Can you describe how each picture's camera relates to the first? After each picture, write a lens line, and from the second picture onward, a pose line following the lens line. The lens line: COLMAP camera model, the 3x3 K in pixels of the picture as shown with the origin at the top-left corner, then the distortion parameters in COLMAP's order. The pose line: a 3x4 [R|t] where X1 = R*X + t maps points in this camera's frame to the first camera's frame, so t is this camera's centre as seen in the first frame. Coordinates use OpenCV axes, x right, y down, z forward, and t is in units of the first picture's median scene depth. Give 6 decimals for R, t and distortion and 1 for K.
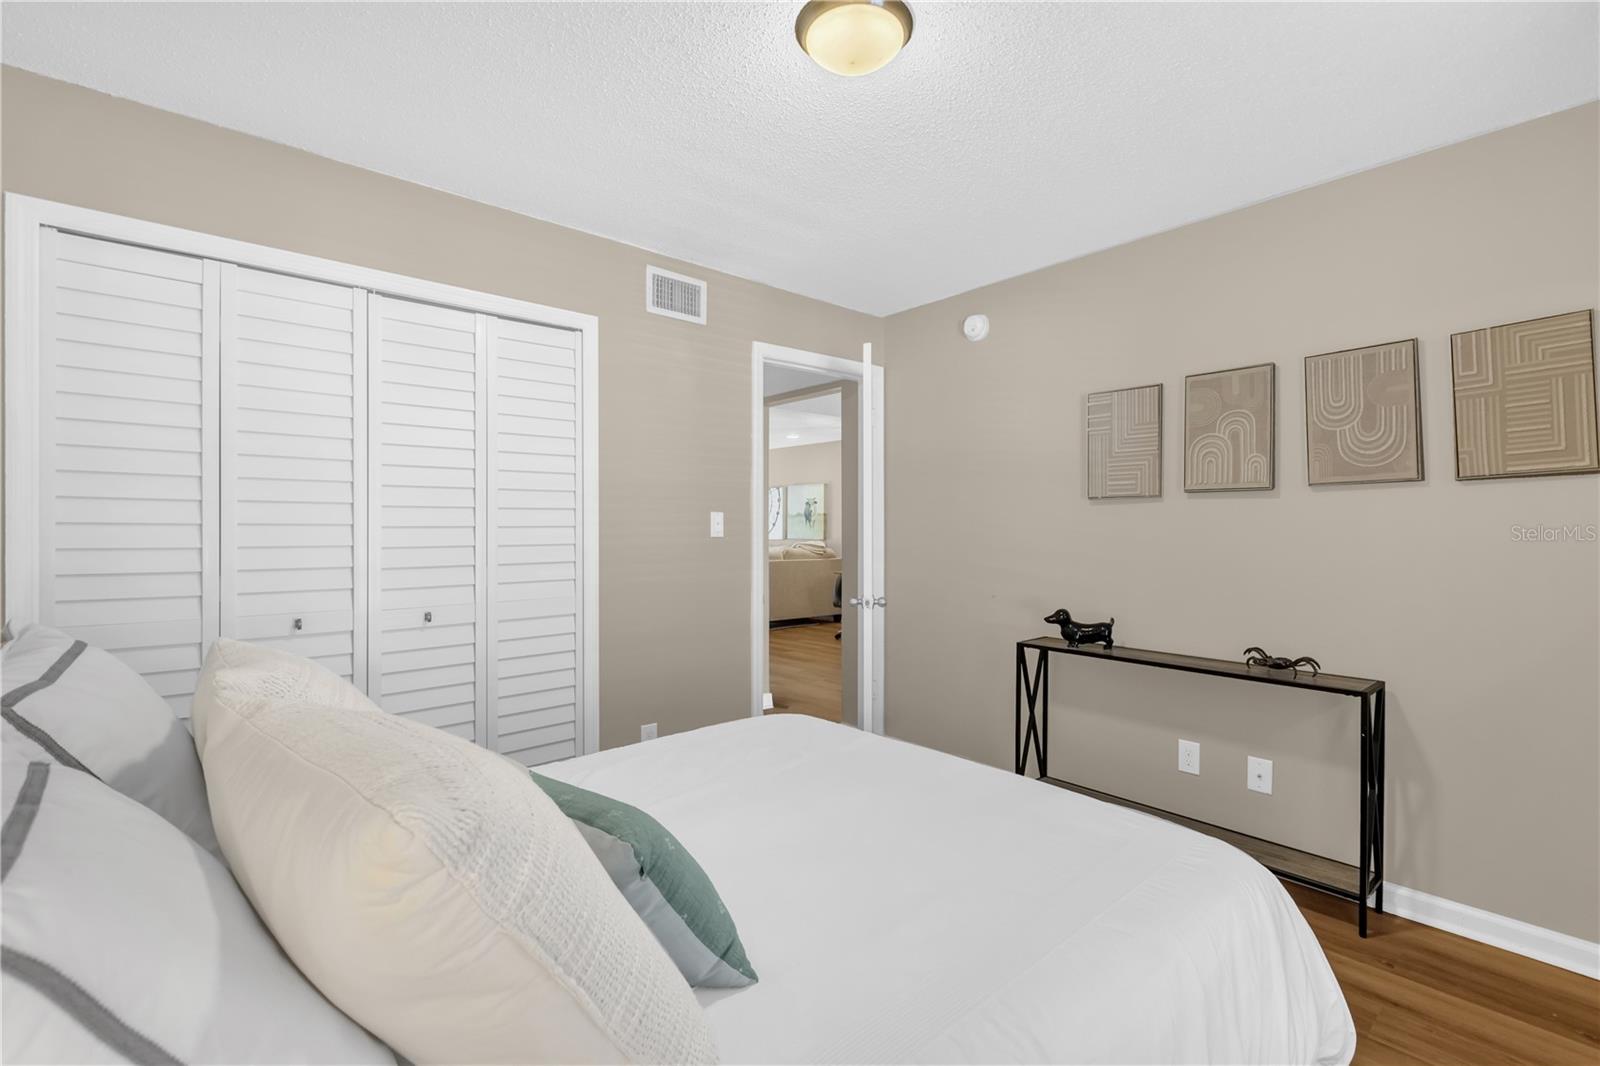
lens RADIAL K [[709.4, 0, 801.6], [0, 709.4, 524.8], [0, 0, 1]] dist [-0.001590, -0.000854]
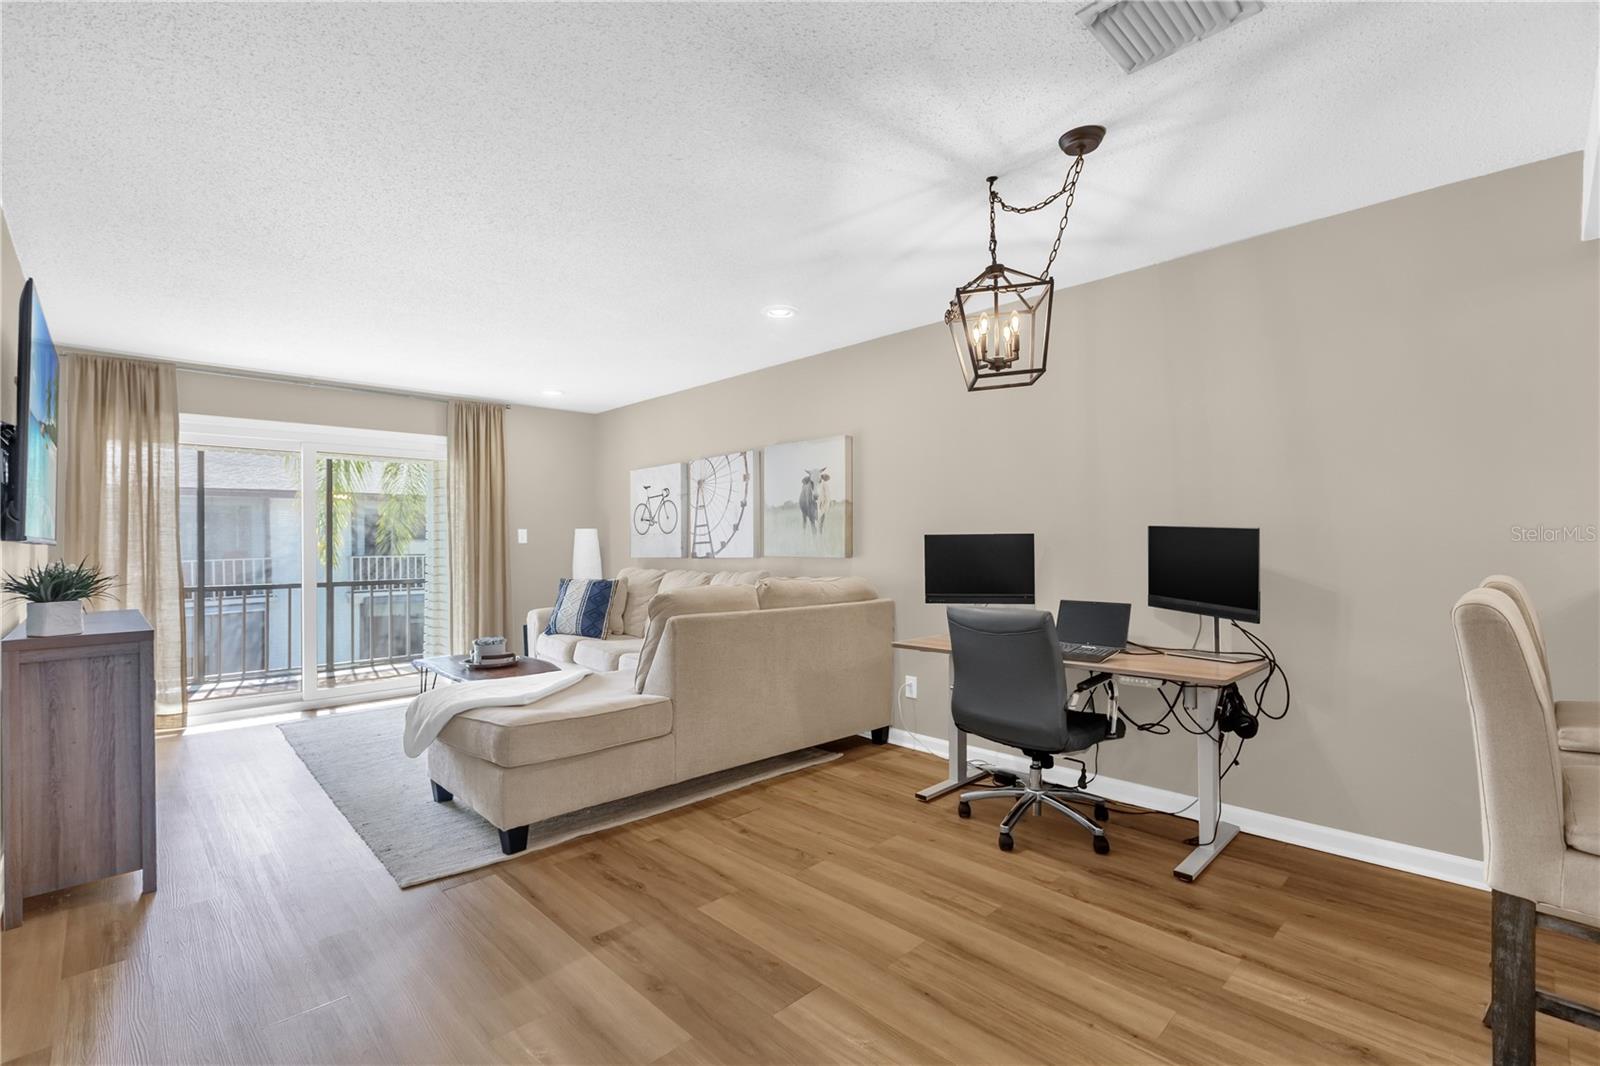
lens RADIAL K [[709.4, 0, 803.0], [0, 709.4, 542.3], [0, 0, 1]] dist [-0.001590, -0.000854]
pose [[0.998453, -0.005629, 0.055312, -0.020525], [0.005577, 0.999984, 0.001083, 0.009808], [-0.055317, -0.000773, 0.998469, 0.531559]]
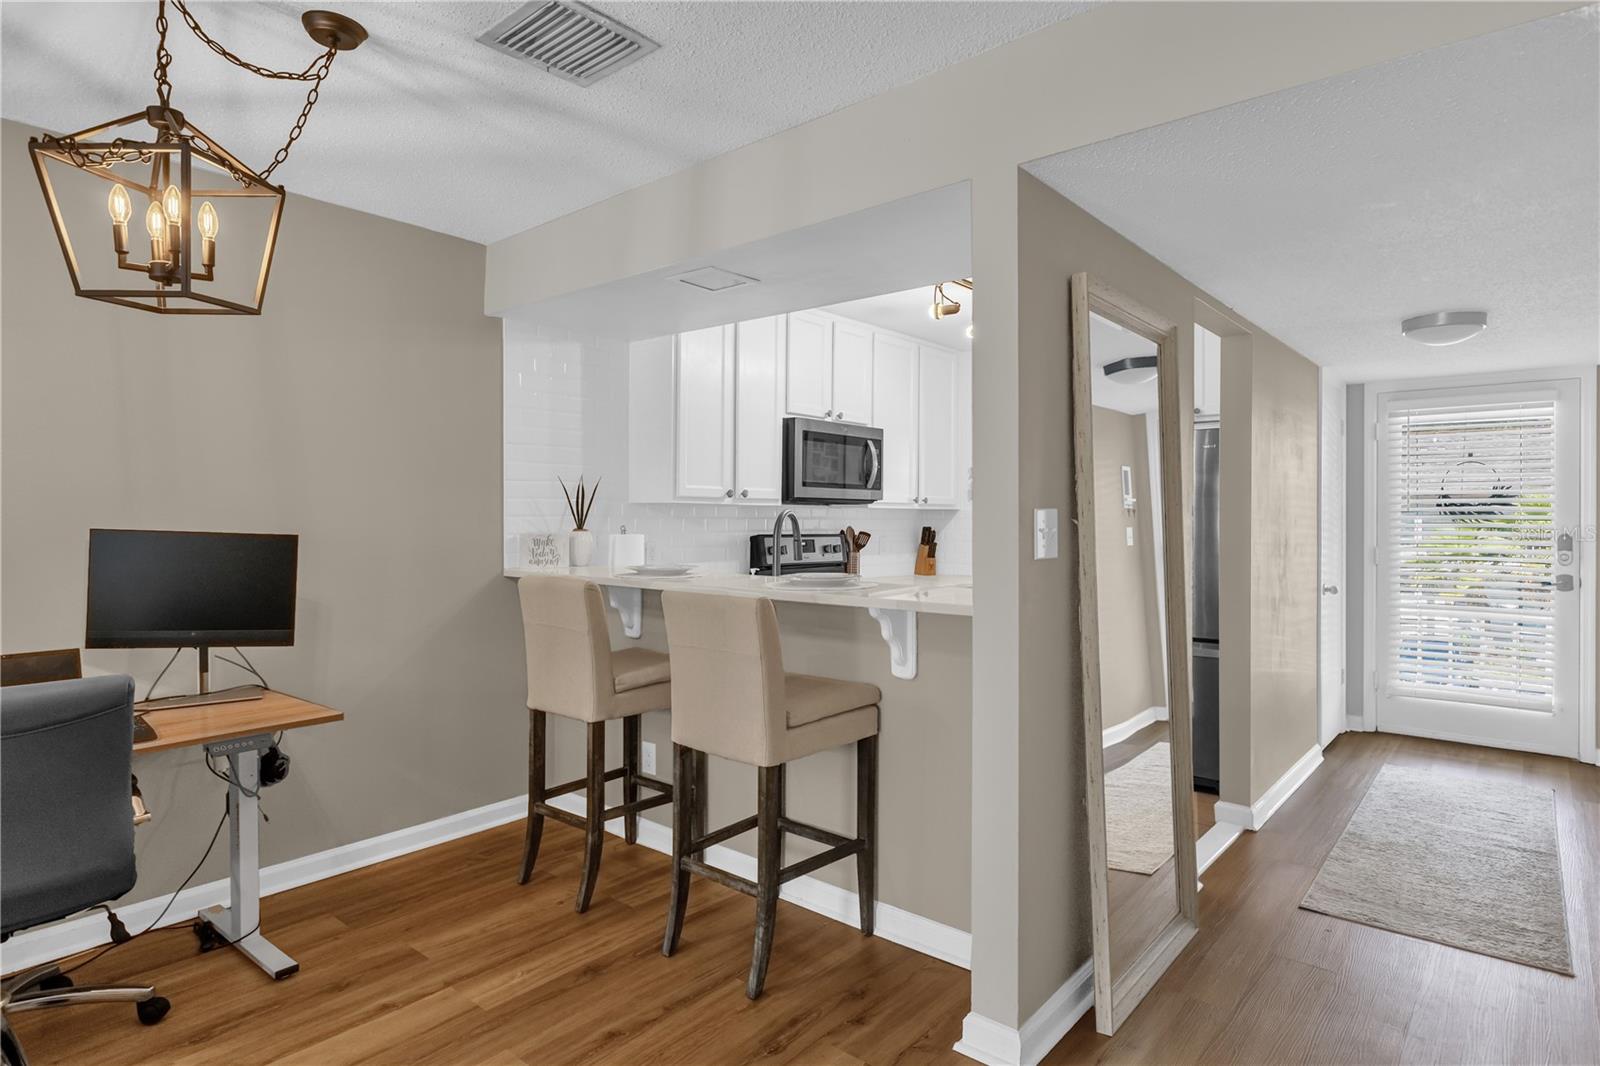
lens RADIAL K [[864.2, 0, 793.2], [0, 864.2, 521.1], [0, 0, 1]] dist [-0.005705, 0.000565]
pose [[-0.138796, -0.001547, 0.990320, -0.132772], [-0.004209, 0.999991, 0.000972, 0.000350], [-0.990312, -0.004034, -0.138801, 0.664017]]
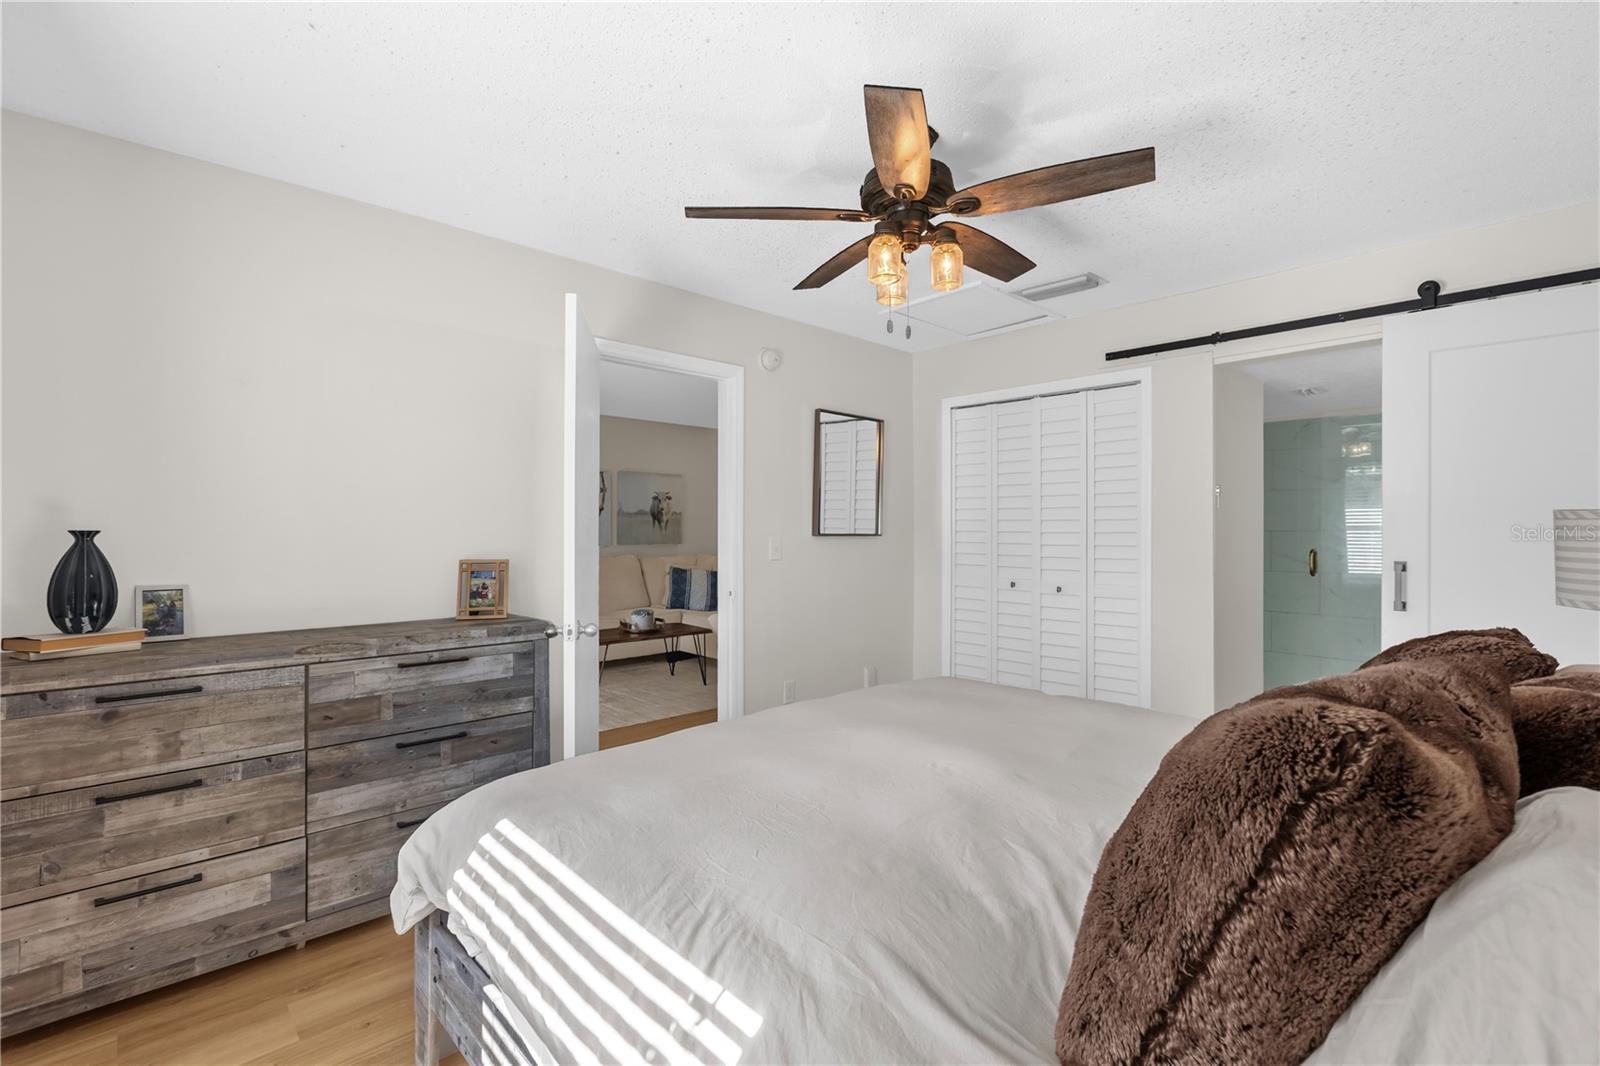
lens RADIAL K [[709.4, 0, 794.0], [0, 709.4, 522.4], [0, 0, 1]] dist [-0.001590, -0.000854]
pose [[-0.049392, 0.004301, 0.998770, -0.757589], [-0.002874, 0.999986, -0.004448, -0.001213], [-0.998775, -0.003090, -0.049379, 0.884161]]
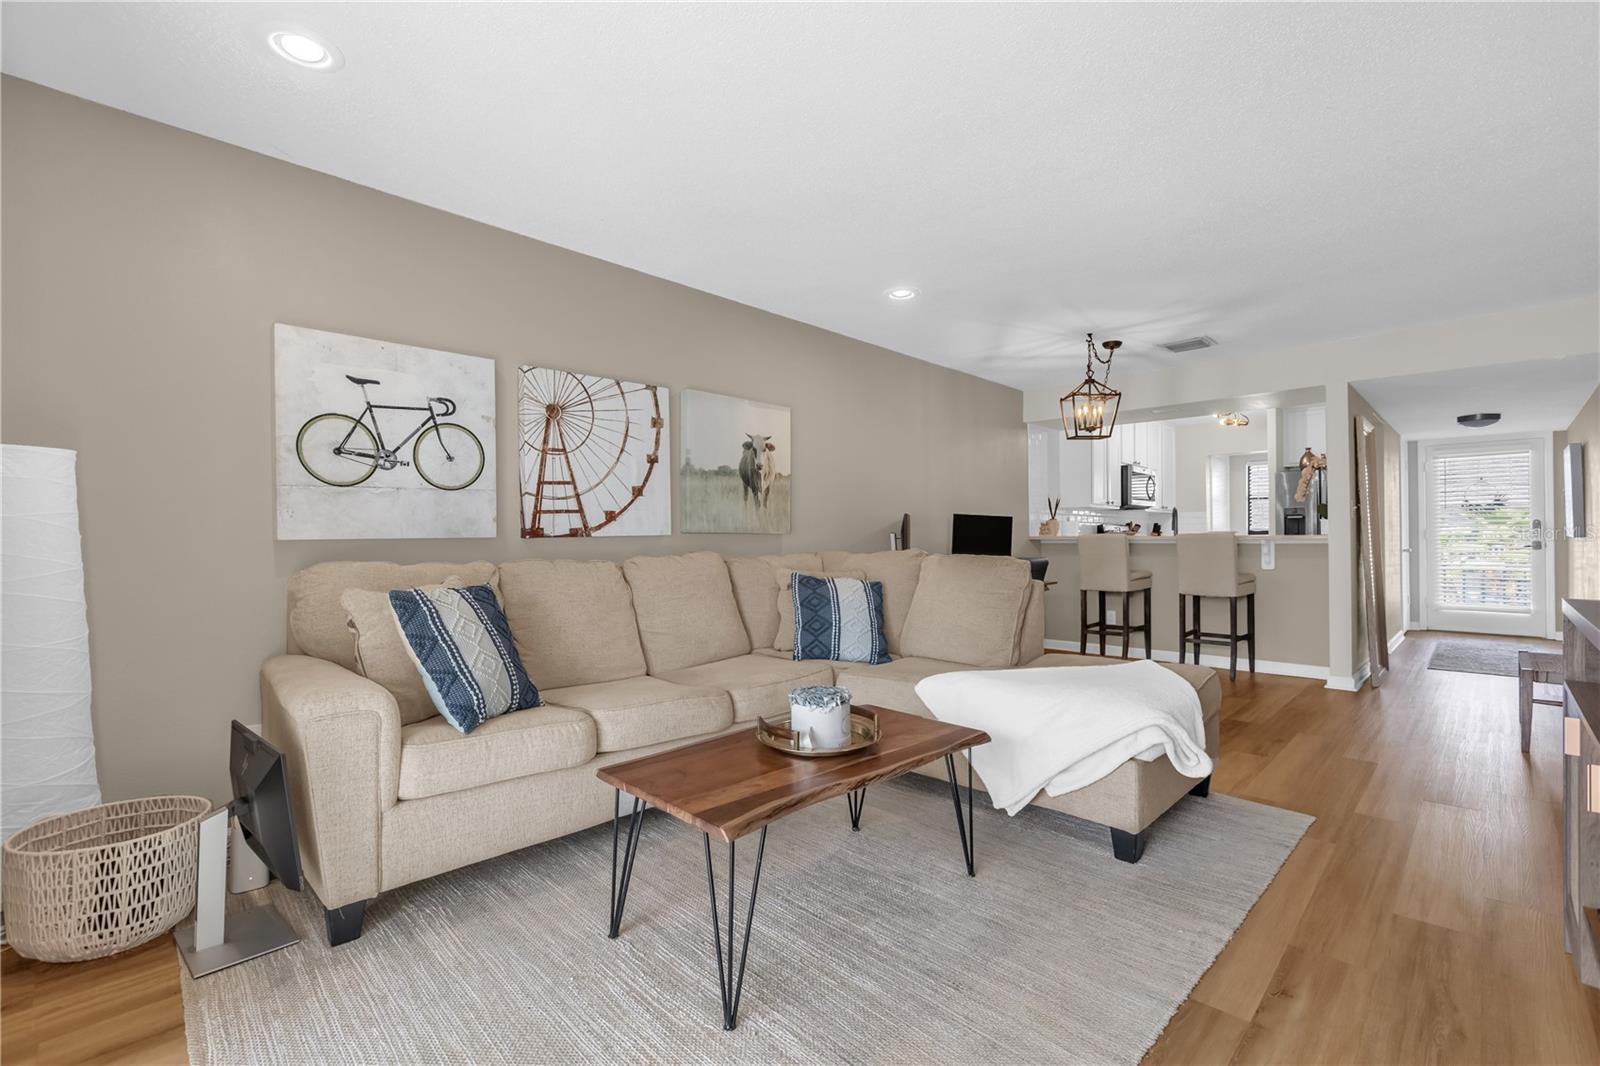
lens RADIAL K [[709.4, 0, 797.1], [0, 709.4, 533.8], [0, 0, 1]] dist [-0.001590, -0.000854]
pose [[-0.074343, 0.007021, 0.997208, -0.397494], [0.003022, 0.999972, -0.006815, 0.022907], [-0.997228, 0.002507, -0.074362, 0.997218]]
